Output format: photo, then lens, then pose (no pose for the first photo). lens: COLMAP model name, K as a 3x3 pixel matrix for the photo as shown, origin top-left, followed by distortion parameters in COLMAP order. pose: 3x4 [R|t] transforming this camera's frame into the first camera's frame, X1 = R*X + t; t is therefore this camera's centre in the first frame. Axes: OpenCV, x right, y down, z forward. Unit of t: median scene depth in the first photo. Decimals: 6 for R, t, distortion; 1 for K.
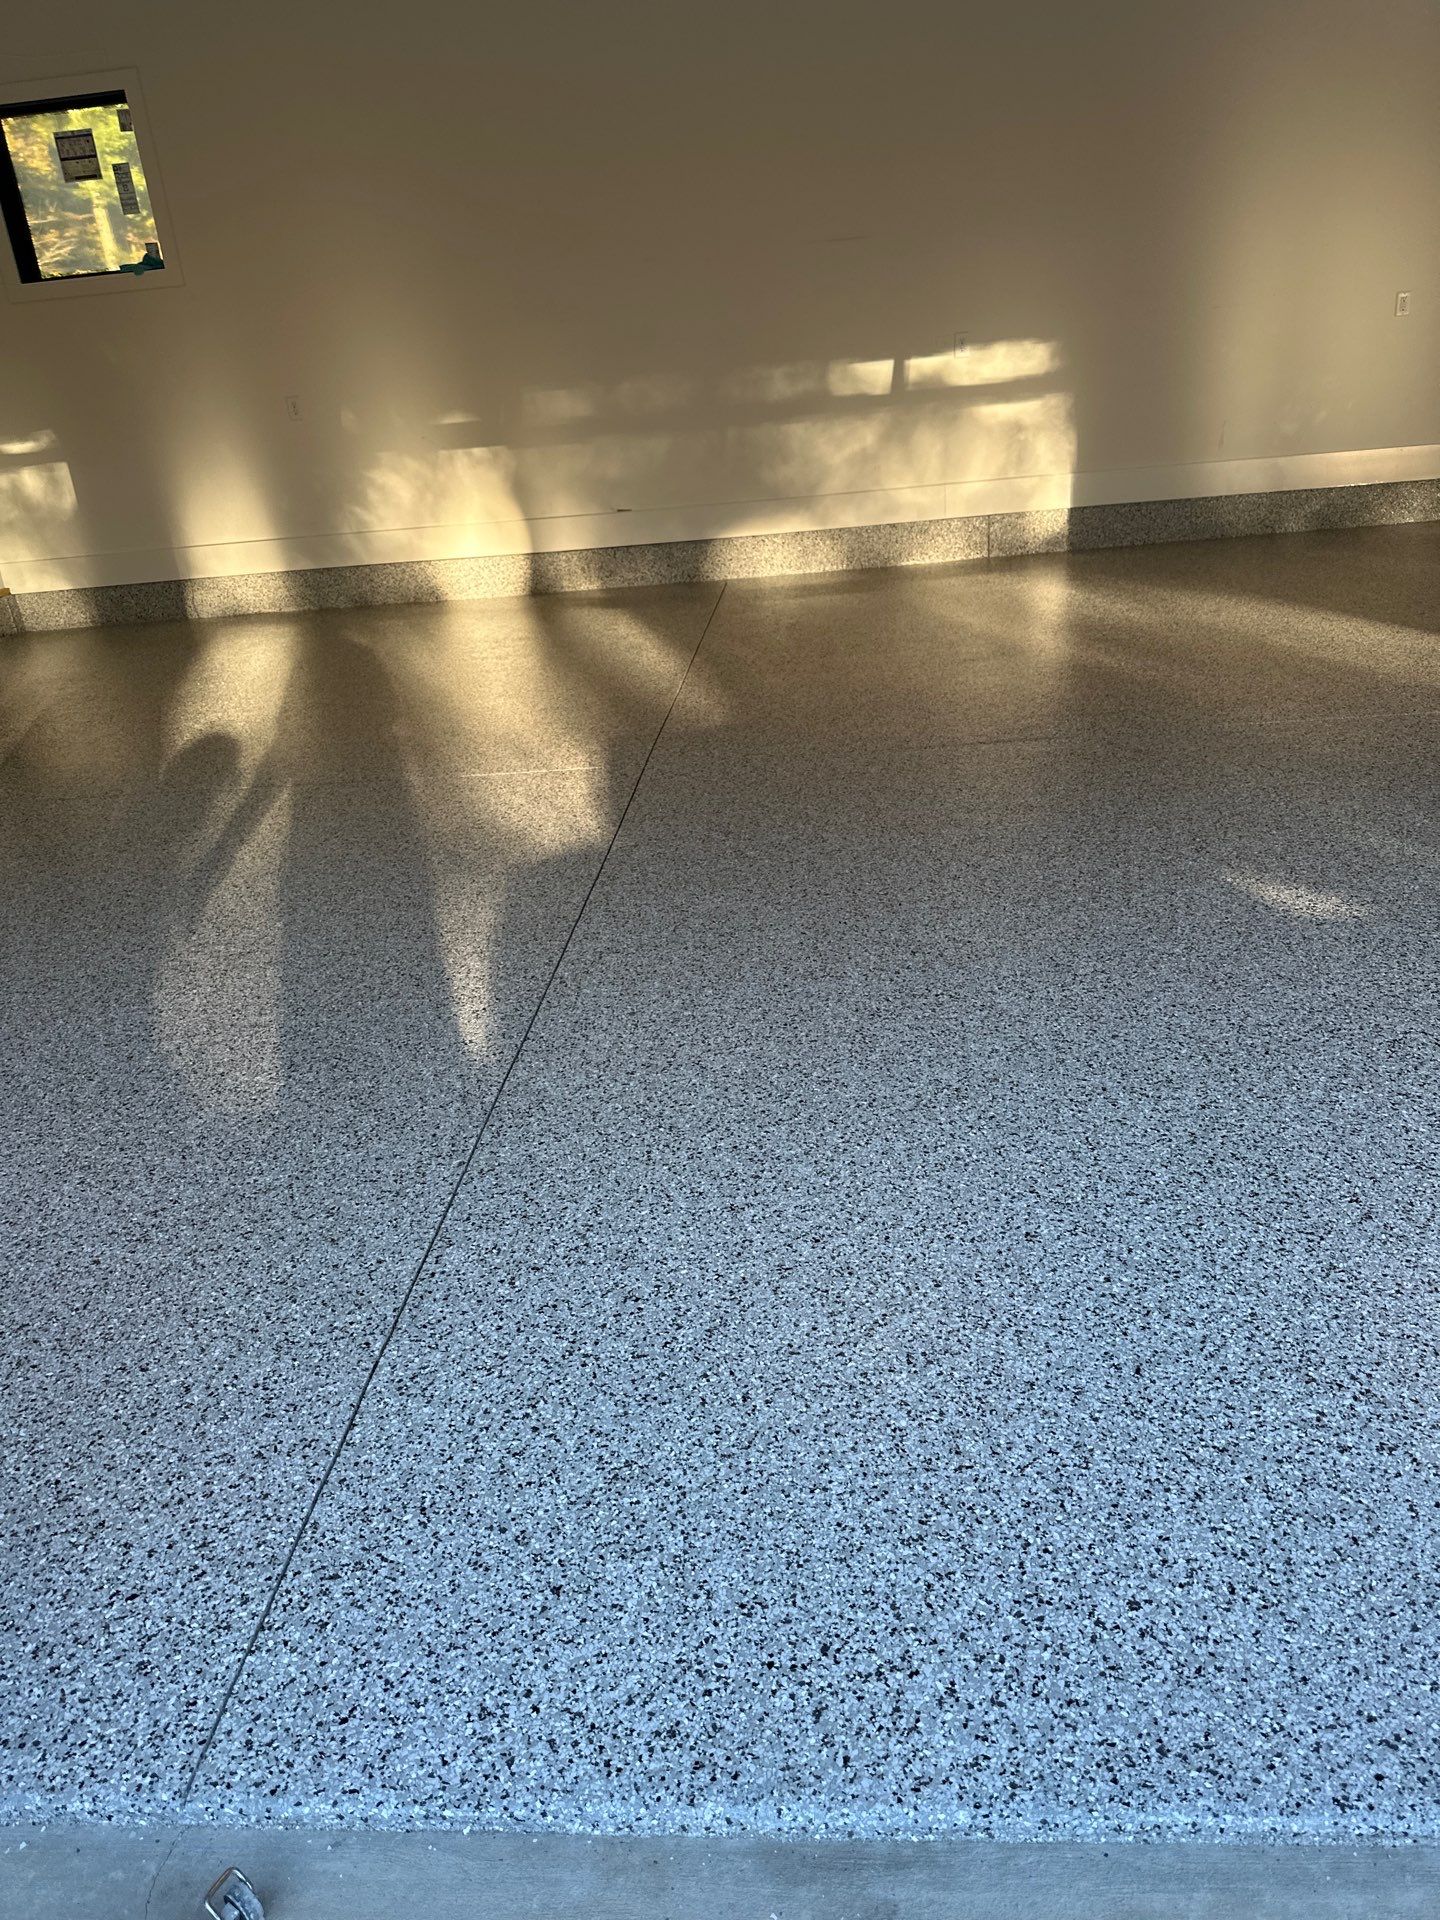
lens RADIAL K [[1358.3, 0, 720.0], [0, 1358.3, 960.0], [0, 0, 1]] dist [0.034867, -0.035867]
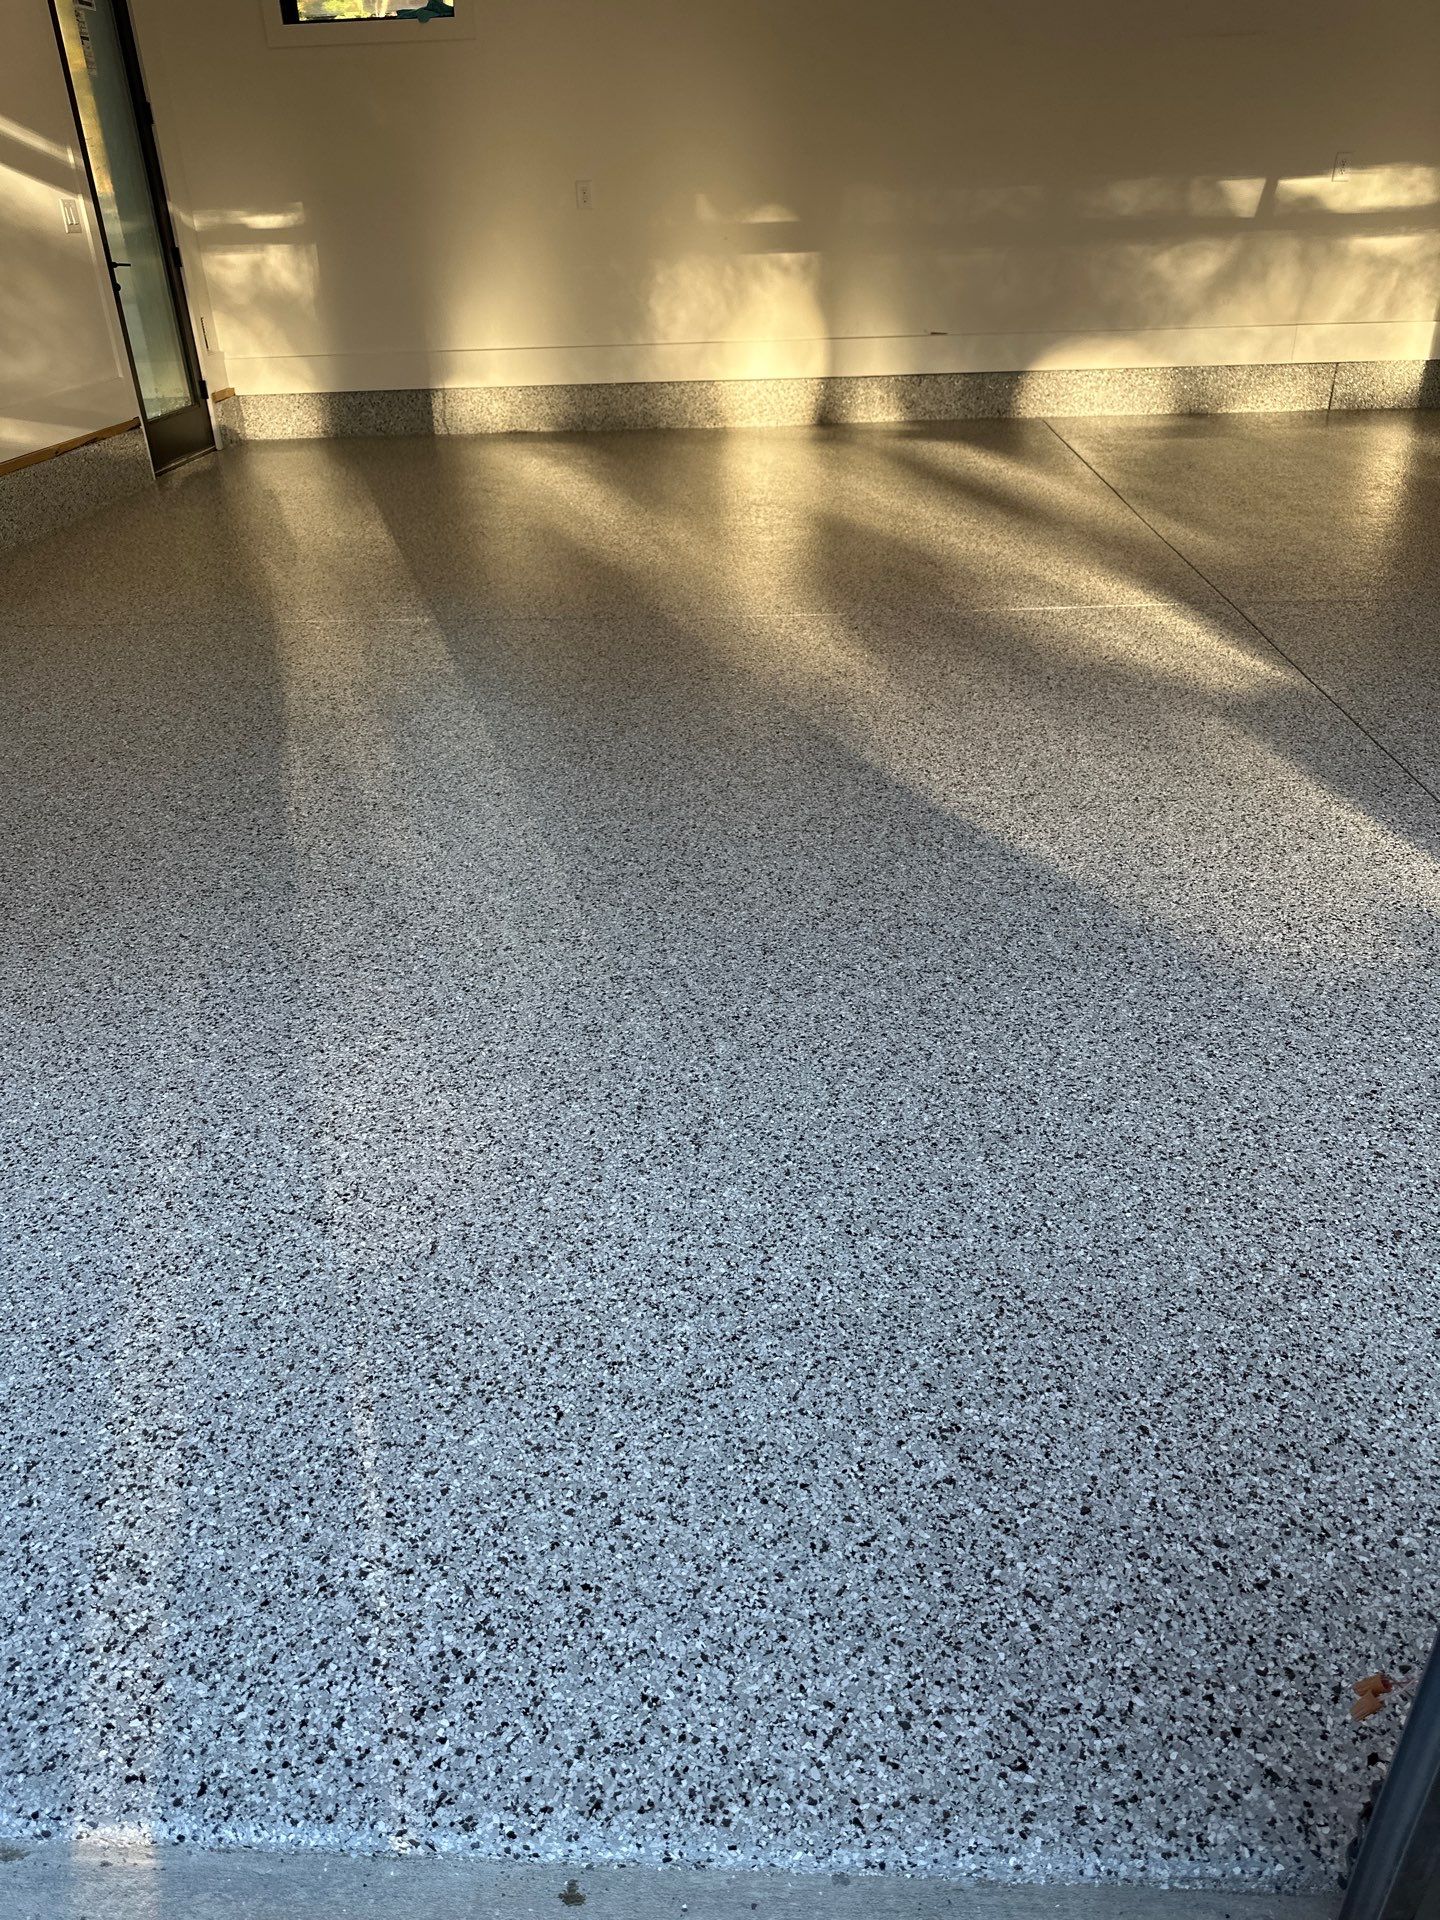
lens RADIAL K [[1358.3, 0, 720.0], [0, 1358.3, 960.0], [0, 0, 1]] dist [0.034867, -0.035867]
pose [[0.997910, 0.038002, 0.052266, -1.023754], [-0.042447, 0.995326, 0.086745, 0.058129], [-0.048725, -0.088782, 0.994859, 0.246465]]
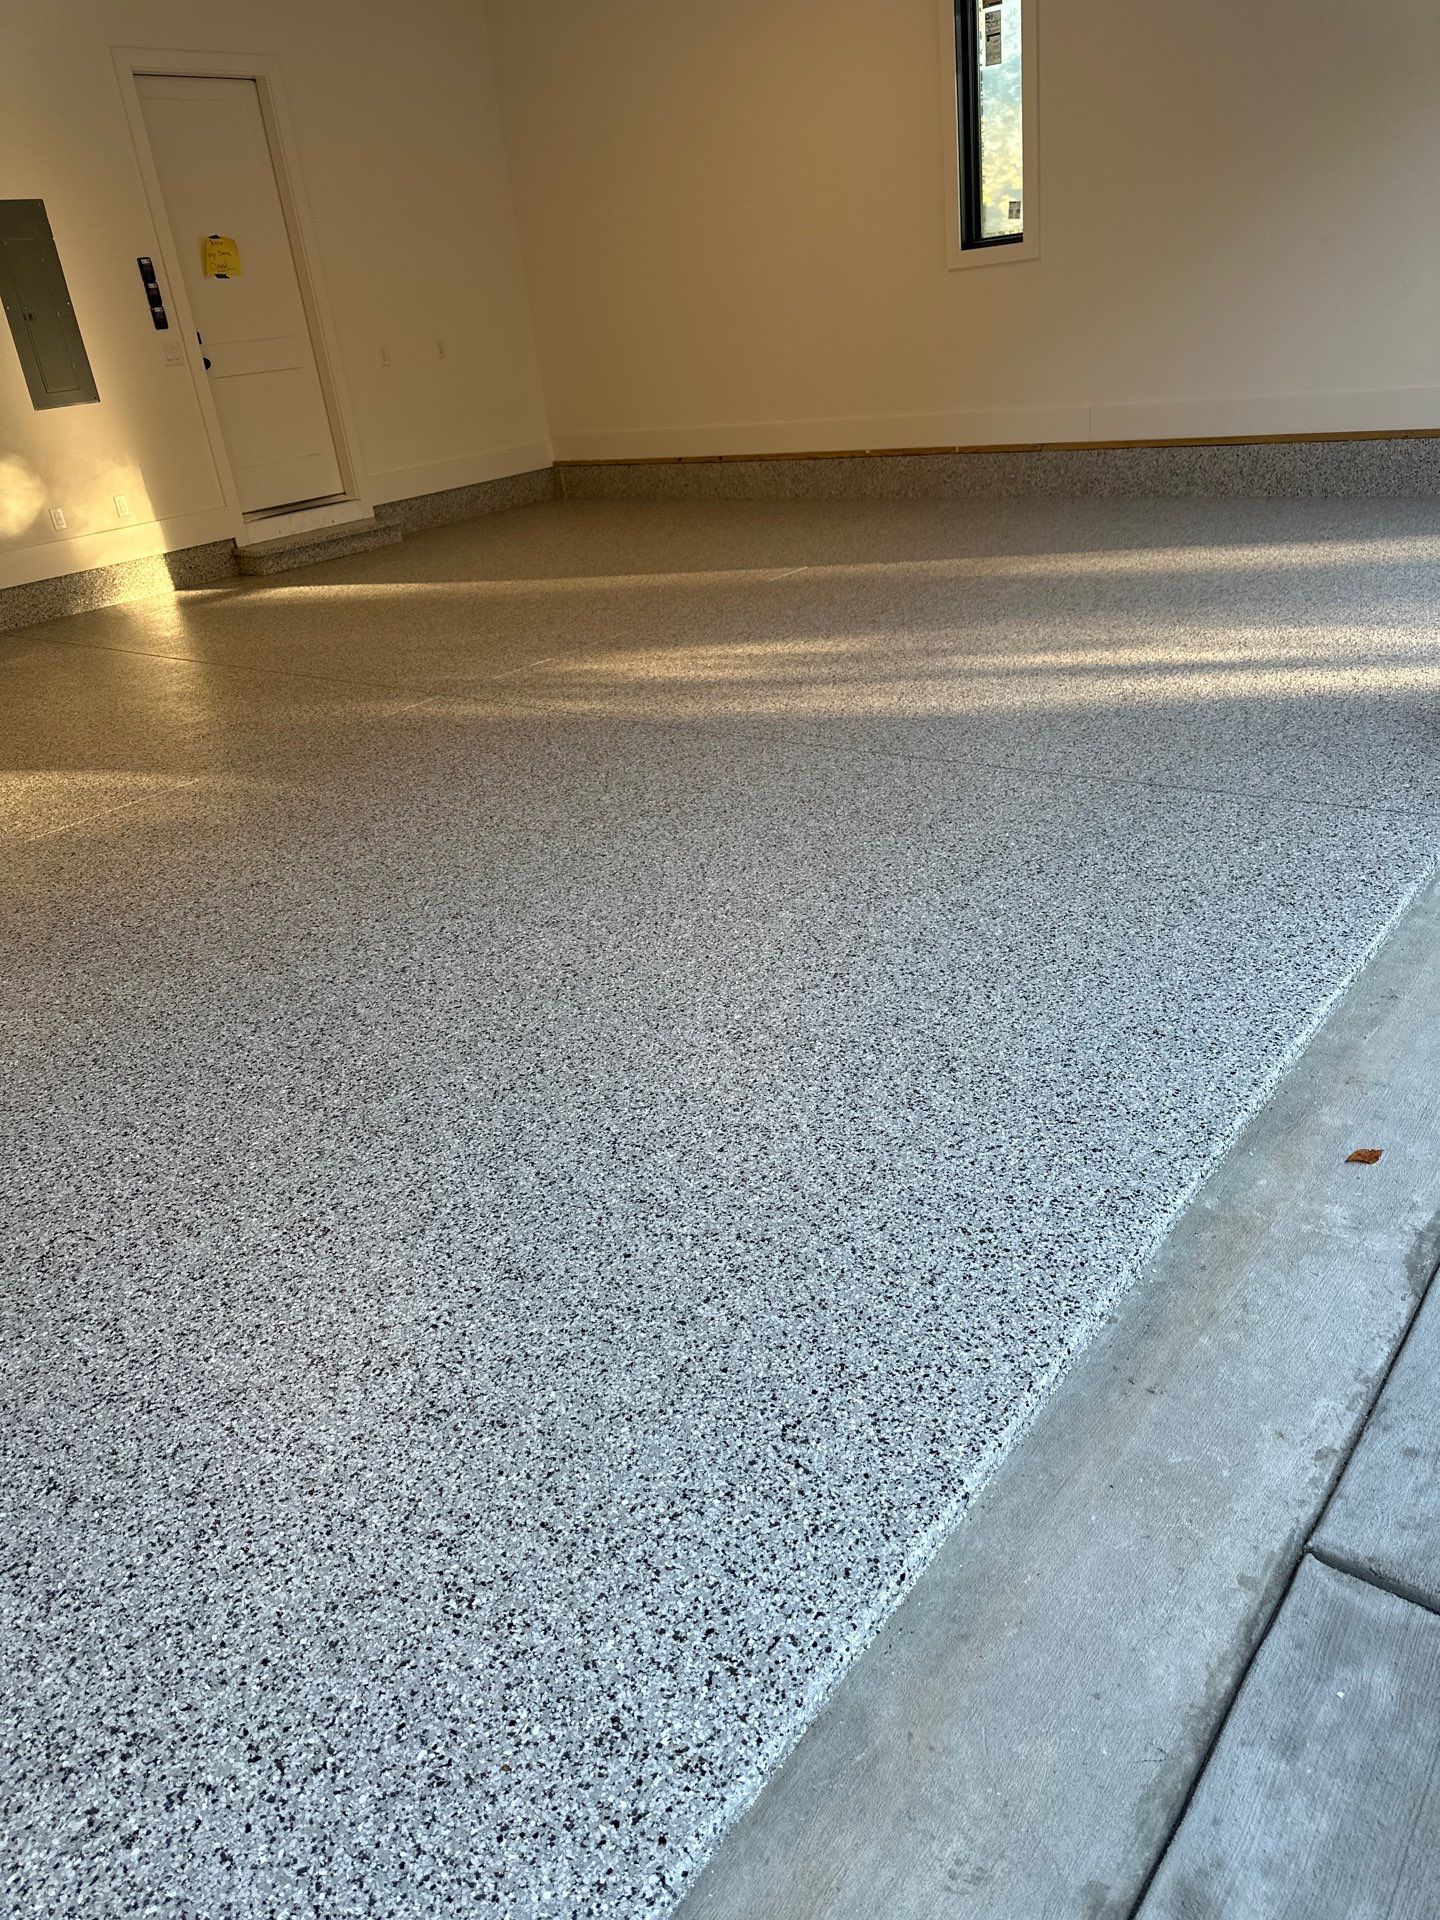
lens RADIAL K [[1339.5, 0, 720.0], [0, 1339.5, 960.0], [0, 0, 1]] dist [0.121672, -0.189025]
pose [[0.572681, -0.332912, 0.749137, 0.226624], [0.386798, 0.915444, 0.111128, -0.064363], [-0.722789, 0.226123, 0.653027, 0.118558]]
